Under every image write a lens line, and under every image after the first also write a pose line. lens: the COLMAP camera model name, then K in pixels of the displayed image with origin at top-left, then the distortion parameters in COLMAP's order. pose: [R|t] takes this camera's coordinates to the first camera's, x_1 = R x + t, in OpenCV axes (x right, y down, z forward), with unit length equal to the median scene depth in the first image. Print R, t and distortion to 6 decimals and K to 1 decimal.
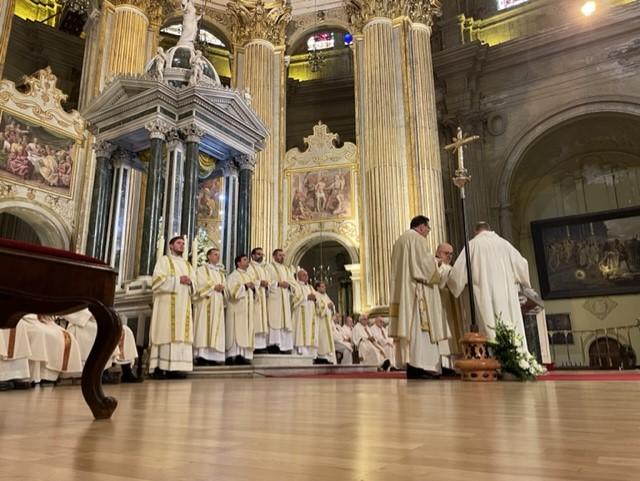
lens RADIAL K [[485.5, 0, 319.9], [0, 485.5, 237.0], [0, 0, 1]] dist [0.066577, -0.078450]
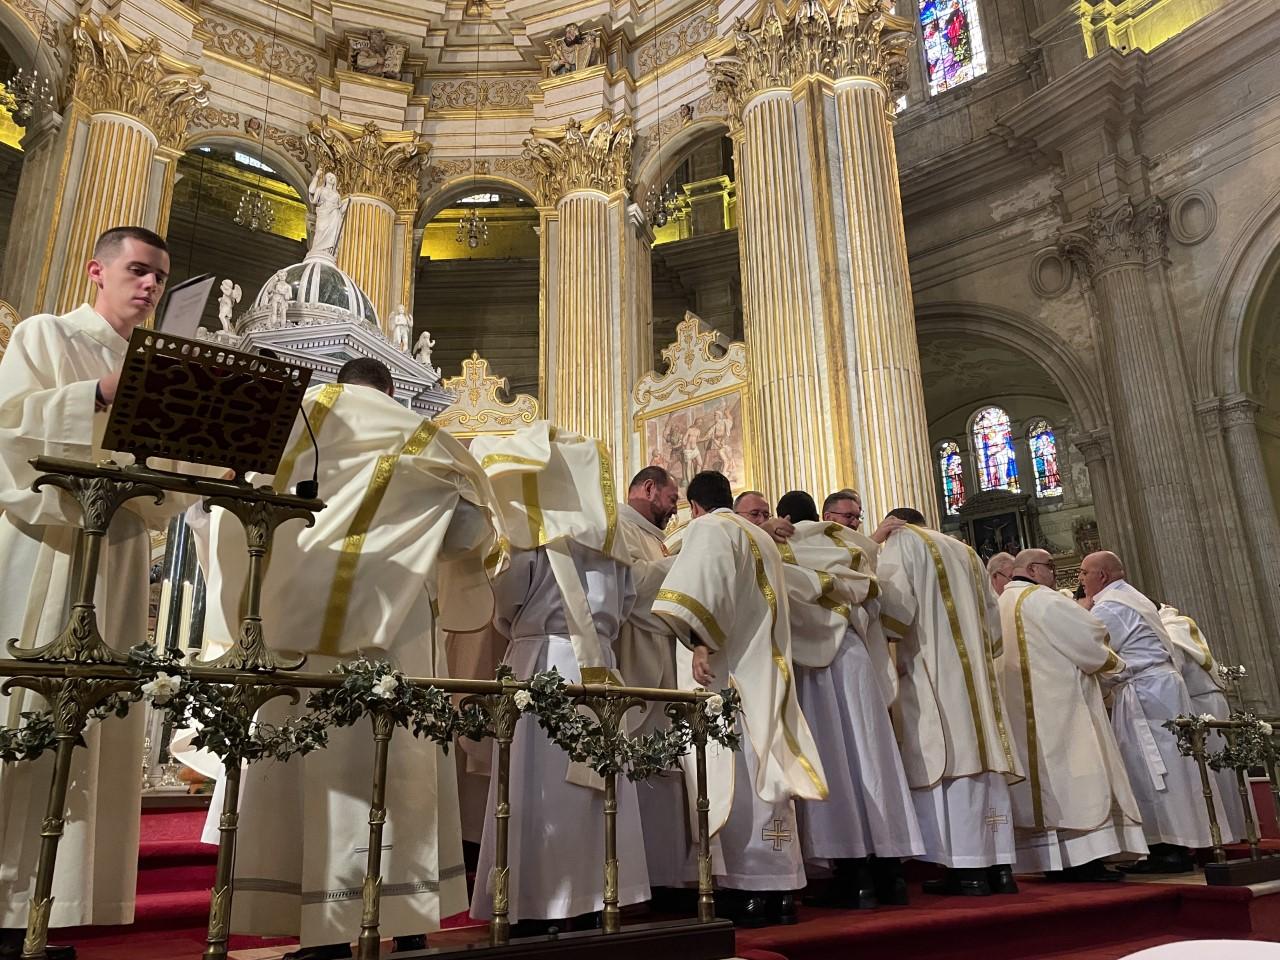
lens RADIAL K [[971.0, 0, 644.7], [0, 971.0, 488.3], [0, 0, 1]] dist [0.066577, -0.078450]
pose [[0.915645, -0.136814, -0.377990, 0.308524], [0.117958, 0.990353, -0.072716, 0.017677], [0.384292, 0.021995, 0.922950, 0.023464]]
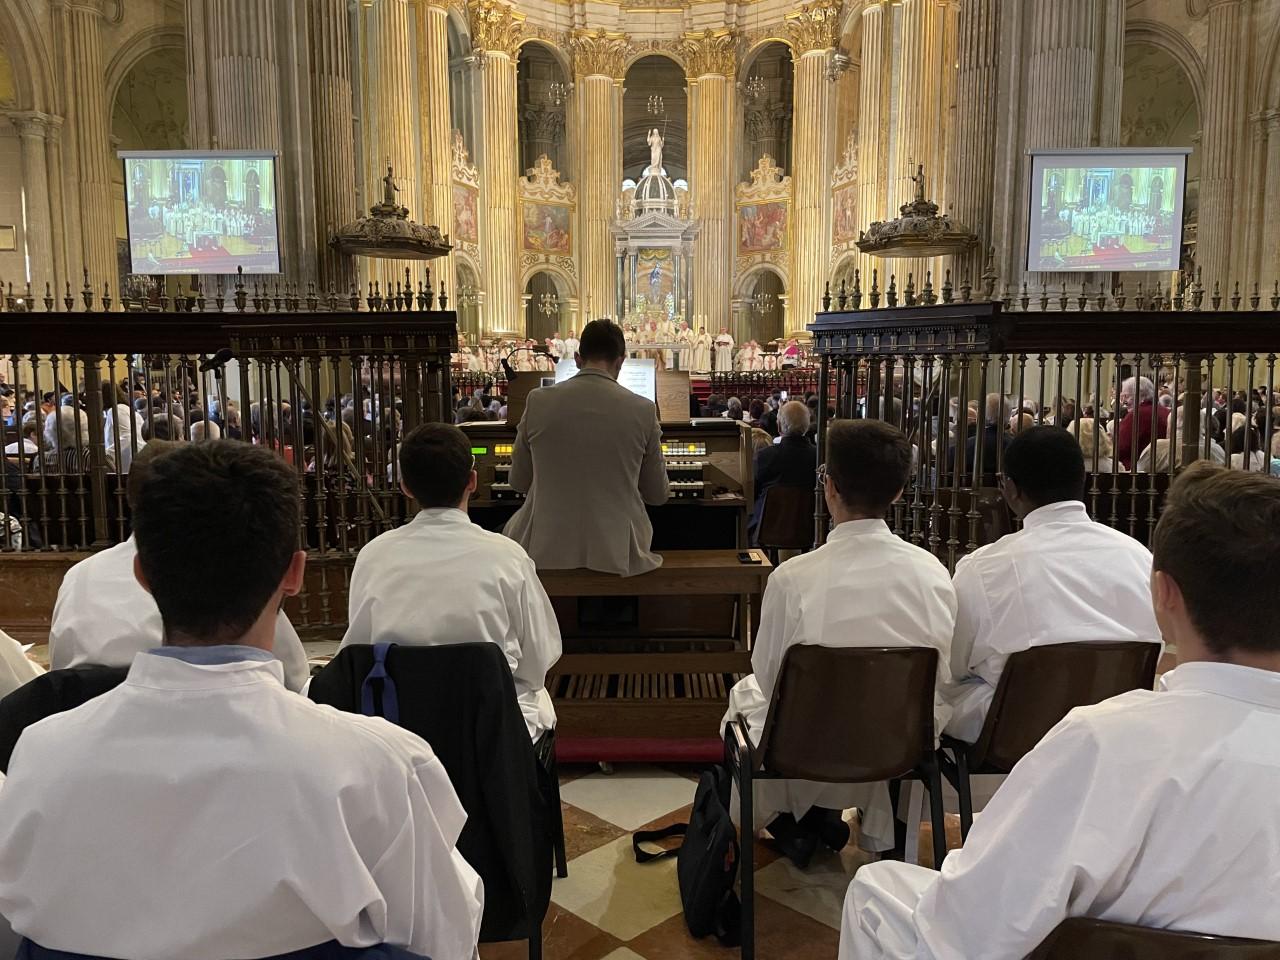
lens RADIAL K [[971.0, 0, 640.9], [0, 971.0, 483.5], [0, 0, 1]] dist [0.066577, -0.078450]
pose [[0.512554, 0.091285, -0.853789, 1.444976], [0.218040, 0.947904, 0.232244, -0.106234], [0.830510, -0.305198, 0.465948, -0.458075]]
